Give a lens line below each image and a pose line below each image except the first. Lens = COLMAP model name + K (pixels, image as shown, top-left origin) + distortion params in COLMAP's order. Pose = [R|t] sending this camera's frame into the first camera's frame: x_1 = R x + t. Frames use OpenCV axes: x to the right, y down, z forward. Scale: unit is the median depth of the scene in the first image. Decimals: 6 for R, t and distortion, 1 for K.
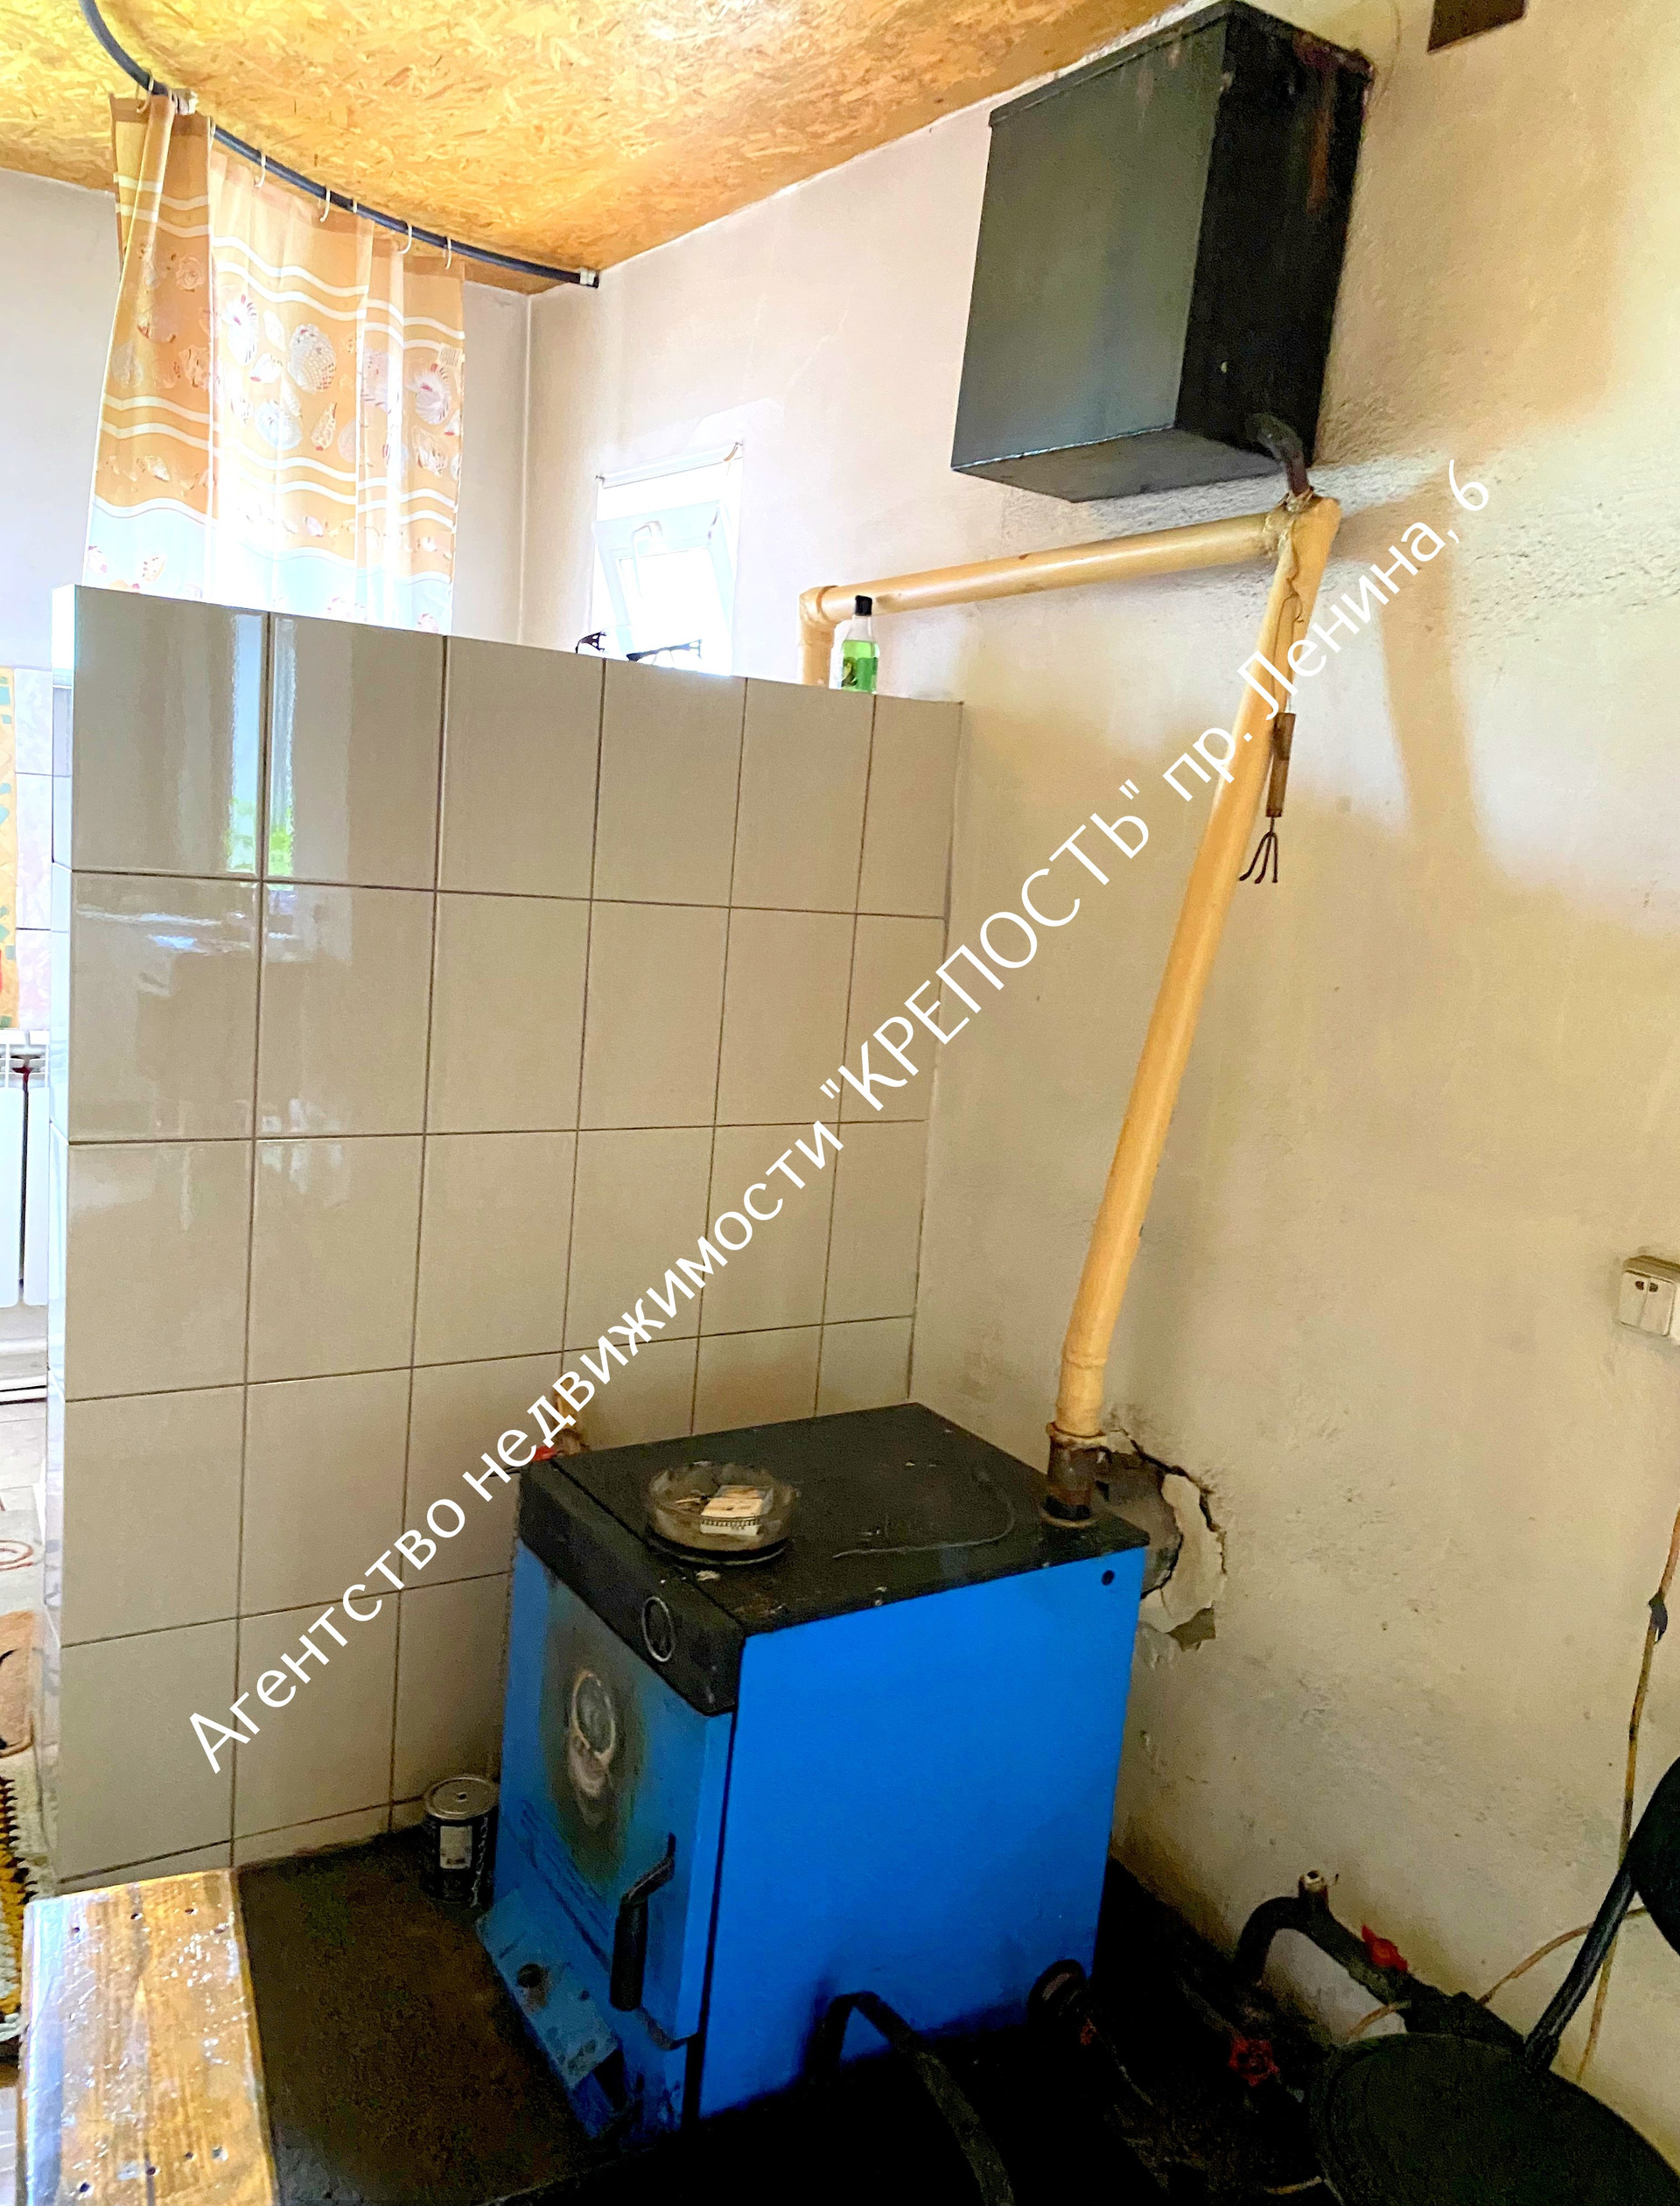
lens RADIAL K [[1767.7, 0, 840.0], [0, 1767.7, 1103.0], [0, 0, 1]] dist [0.061315, -0.068028]
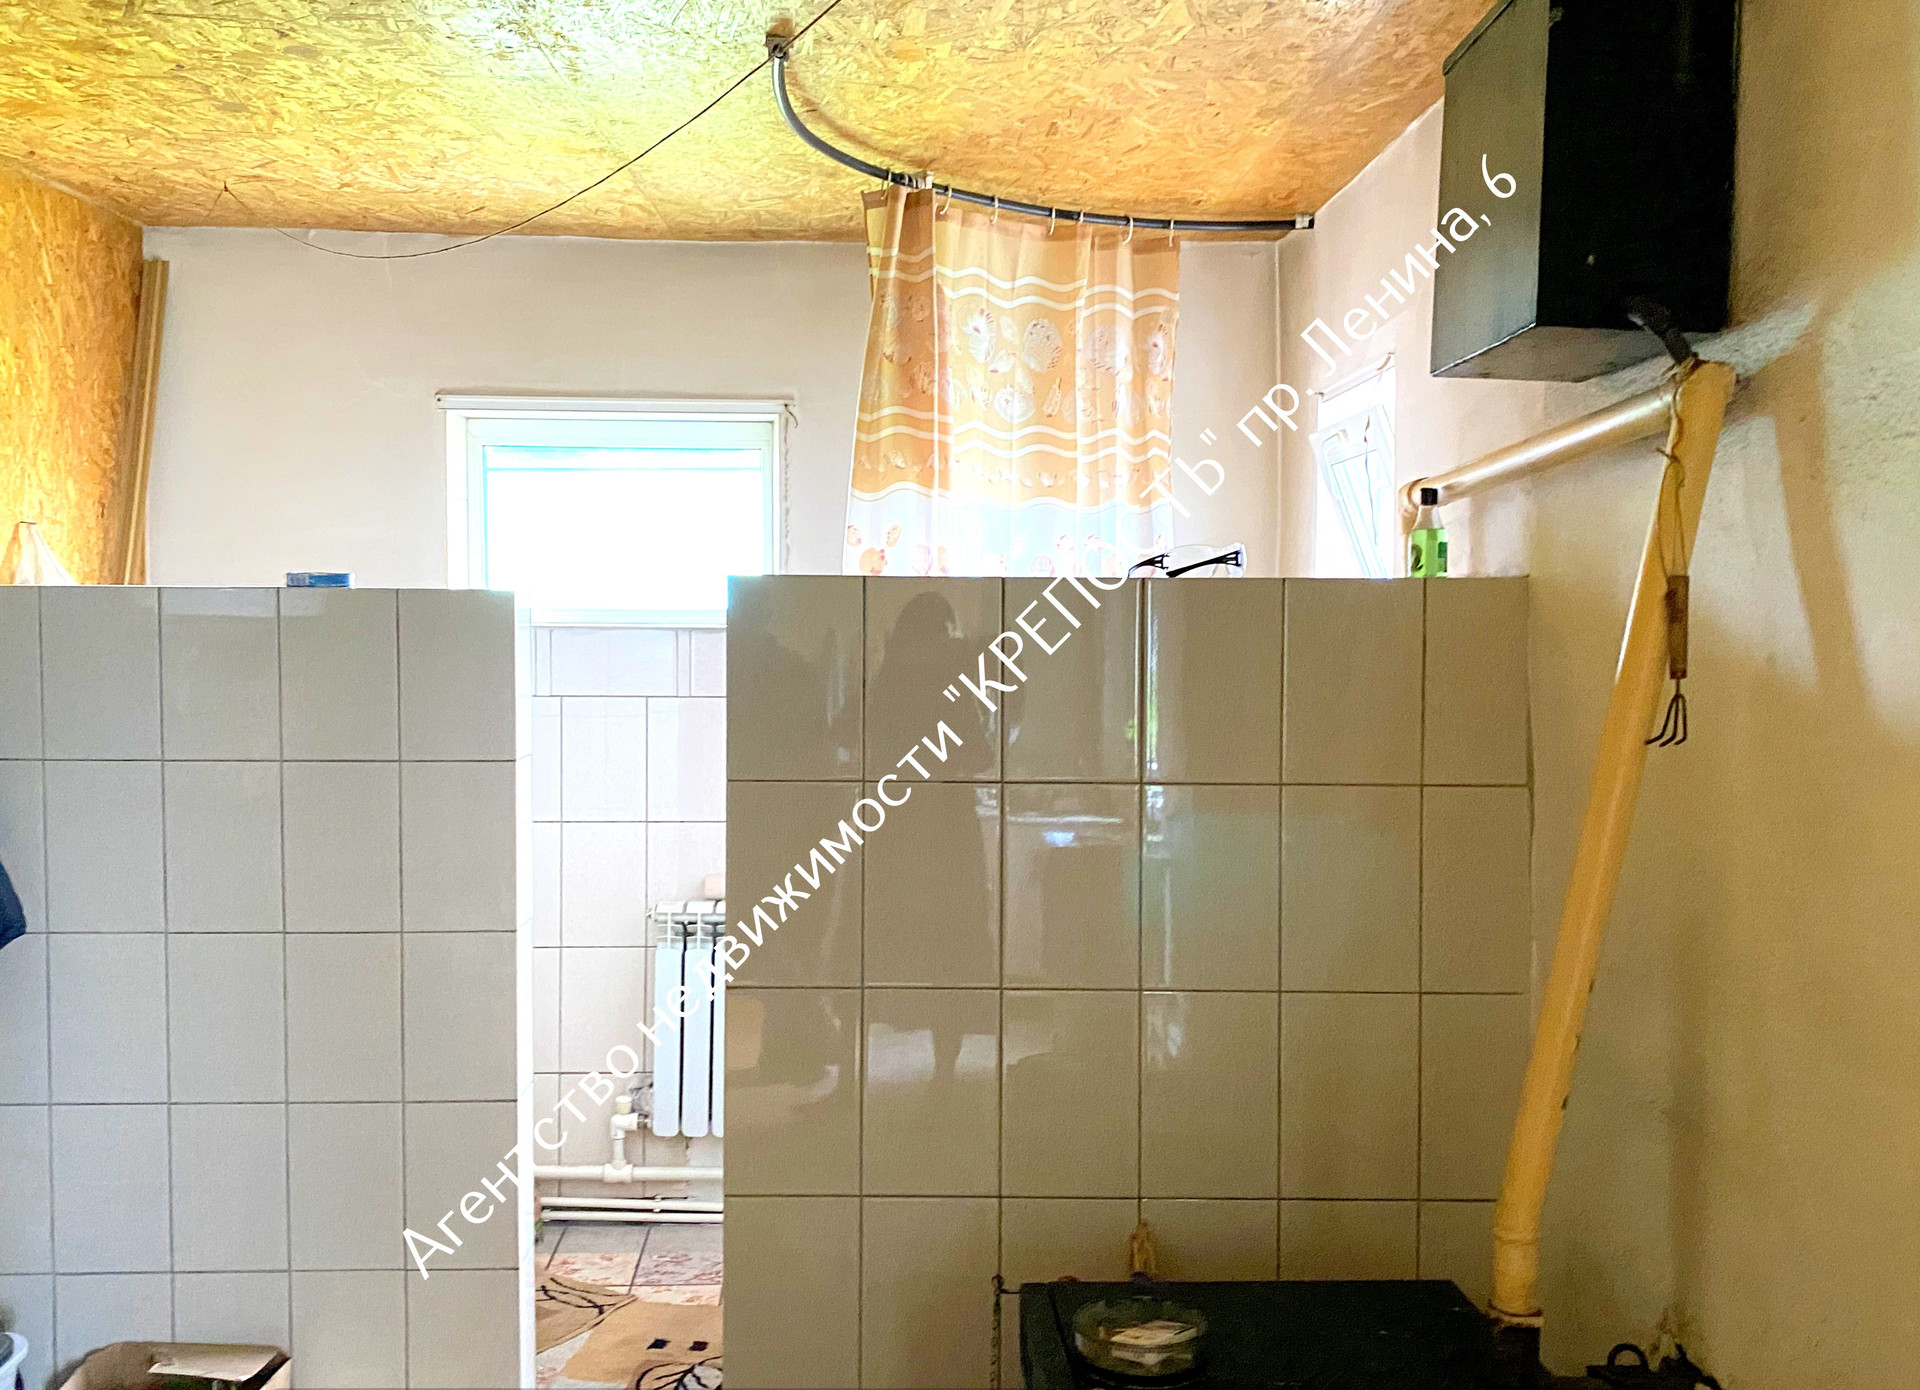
lens RADIAL K [[1986.1, 0, 960.0], [0, 1986.1, 695.0], [0, 0, 1]] dist [0.004640, -0.187103]
pose [[0.826572, -0.065595, -0.558996, 0.427809], [-0.022905, 0.988442, -0.149857, 0.016585], [0.562365, 0.136671, 0.815516, -0.091253]]
